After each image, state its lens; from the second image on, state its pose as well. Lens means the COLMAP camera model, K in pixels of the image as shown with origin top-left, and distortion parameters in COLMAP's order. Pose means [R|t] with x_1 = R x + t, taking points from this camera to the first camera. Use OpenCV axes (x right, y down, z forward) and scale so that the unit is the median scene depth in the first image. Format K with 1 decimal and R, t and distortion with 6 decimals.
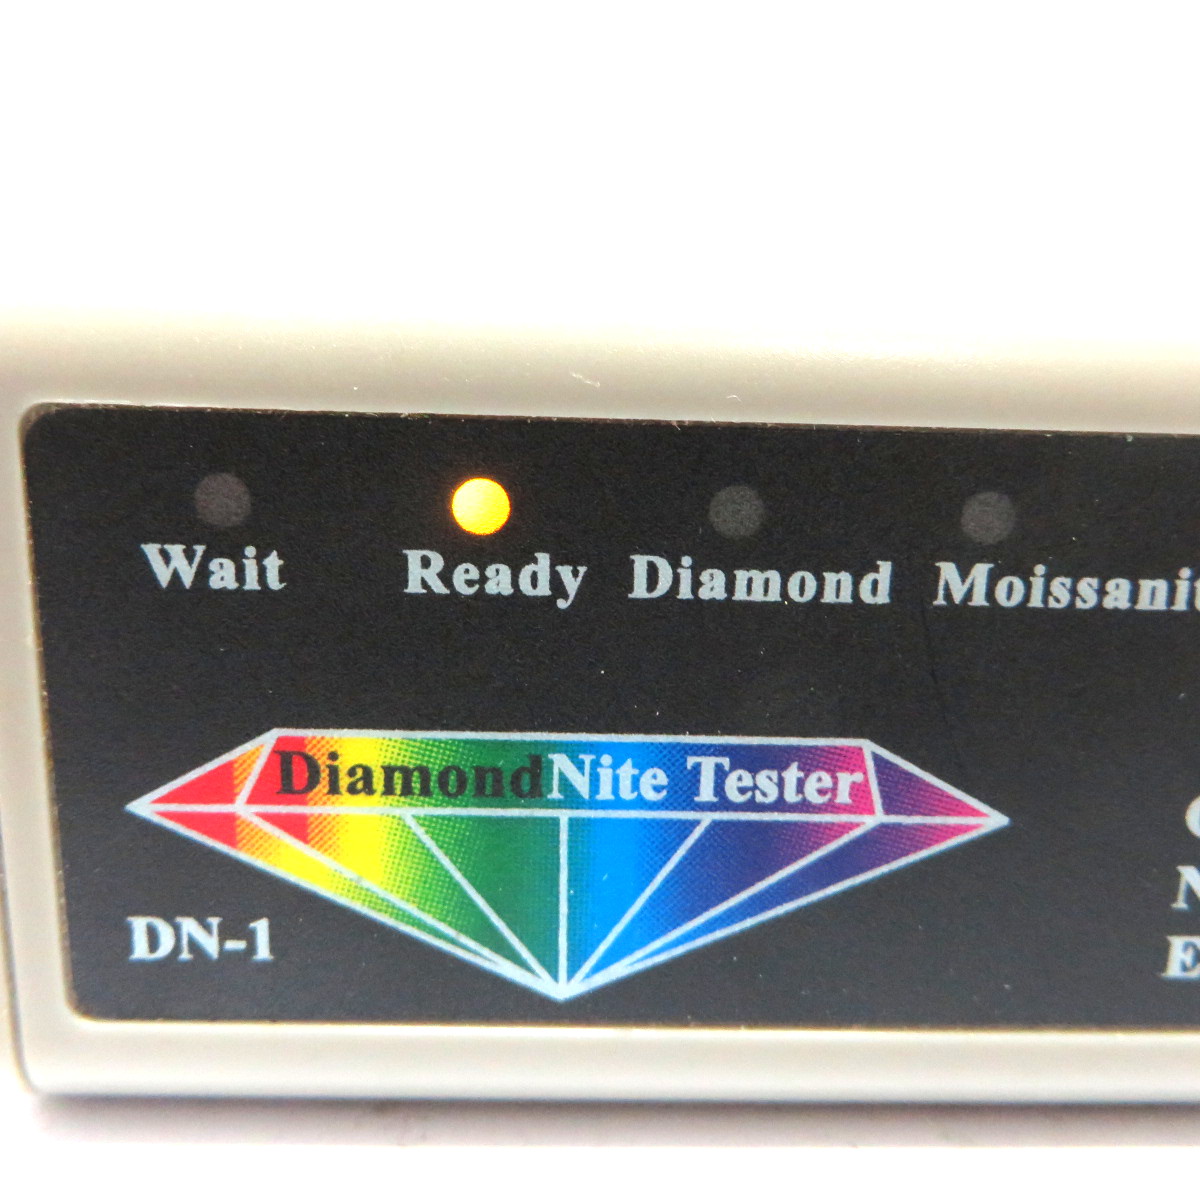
lens RADIAL K [[1218.1, 0, 603.6], [0, 1218.1, 594.5], [0, 0, 1]] dist [-0.001666, 0.000000]
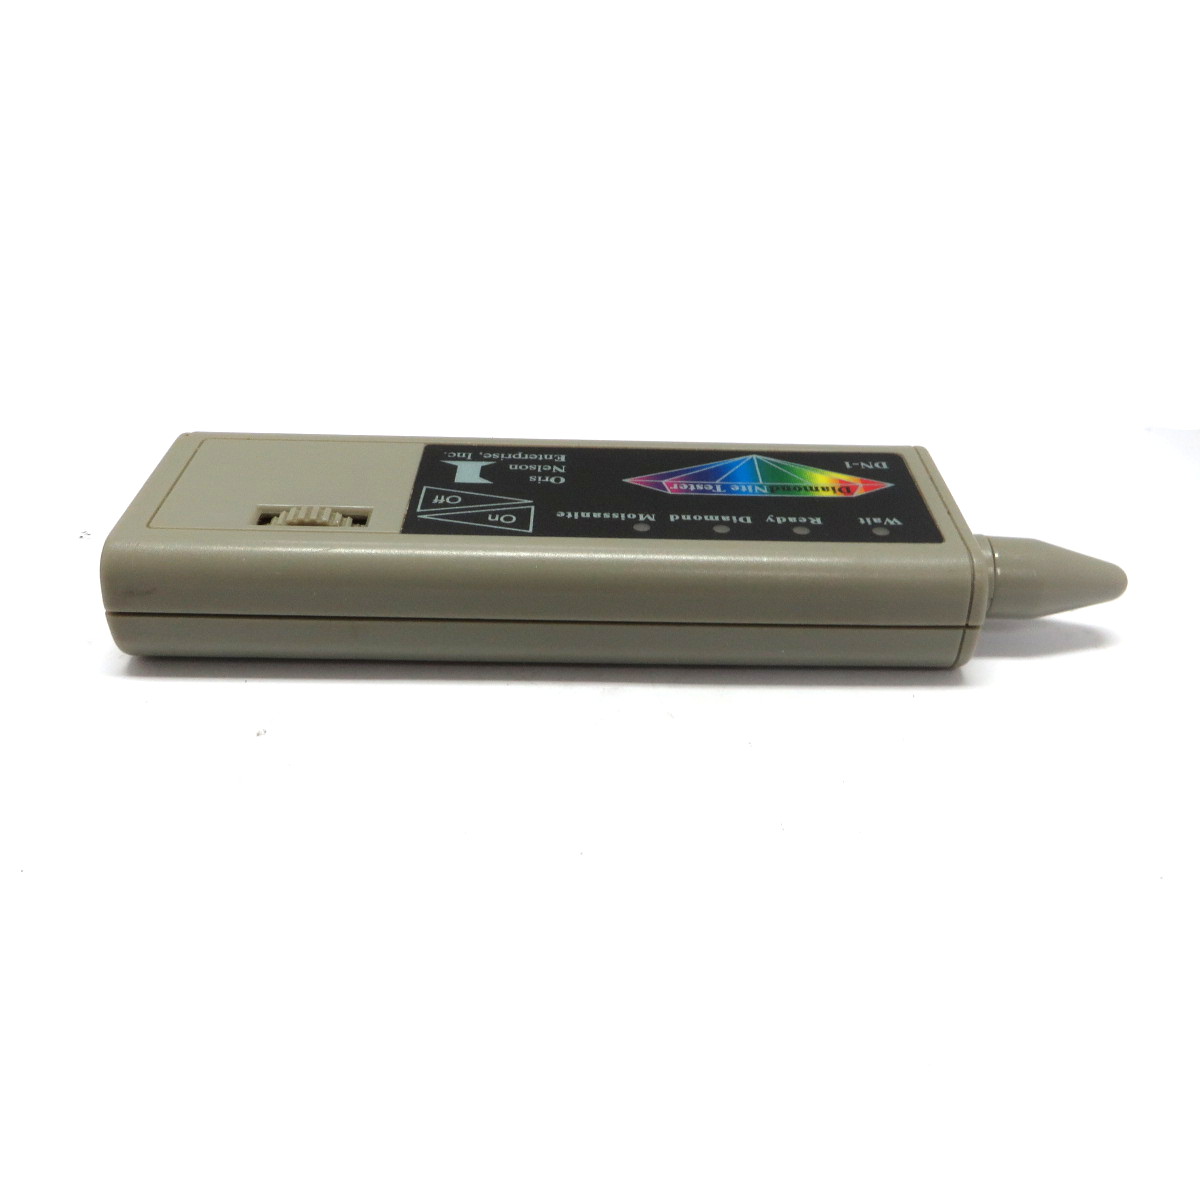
lens RADIAL K [[1218.1, 0, 603.8], [0, 1218.1, 599.5], [0, 0, 1]] dist [-0.001666, 0.000000]
pose [[-0.998112, -0.025248, -0.055990, 0.568139], [-0.020698, -0.720019, 0.693646, -2.314347], [-0.057827, 0.693495, 0.718137, -1.099154]]
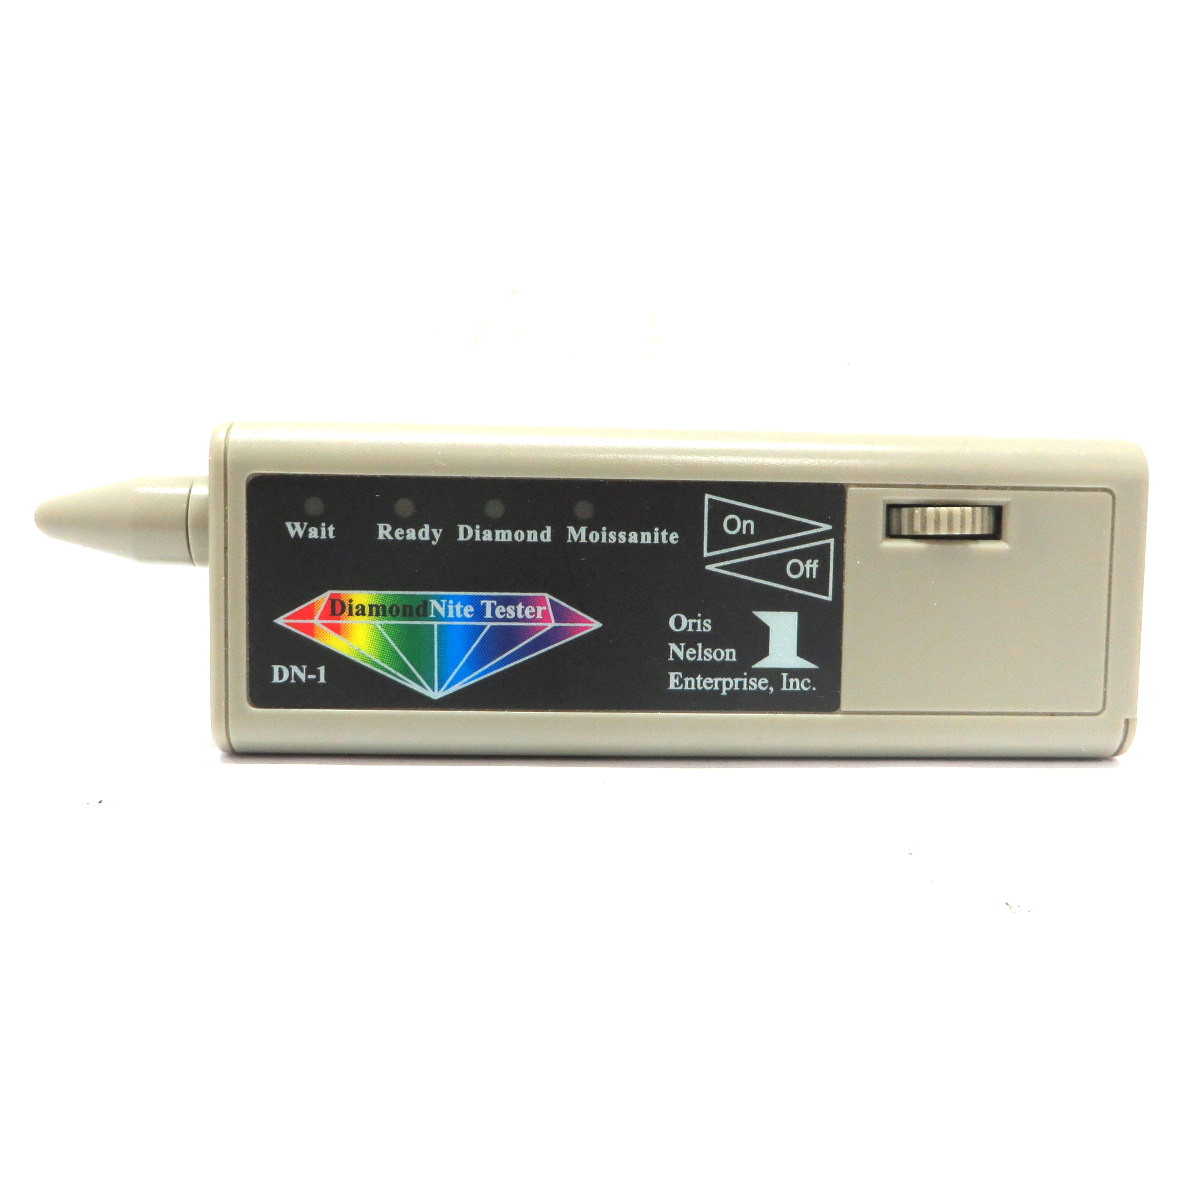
lens RADIAL K [[1218.1, 0, 599.3], [0, 1218.1, 600.0], [0, 0, 1]] dist [-0.001666, 0.000000]
pose [[0.999746, -0.015539, 0.016342, 0.292703], [0.018095, 0.985248, -0.170172, 0.607843], [-0.013457, 0.170425, 0.985279, -1.708832]]
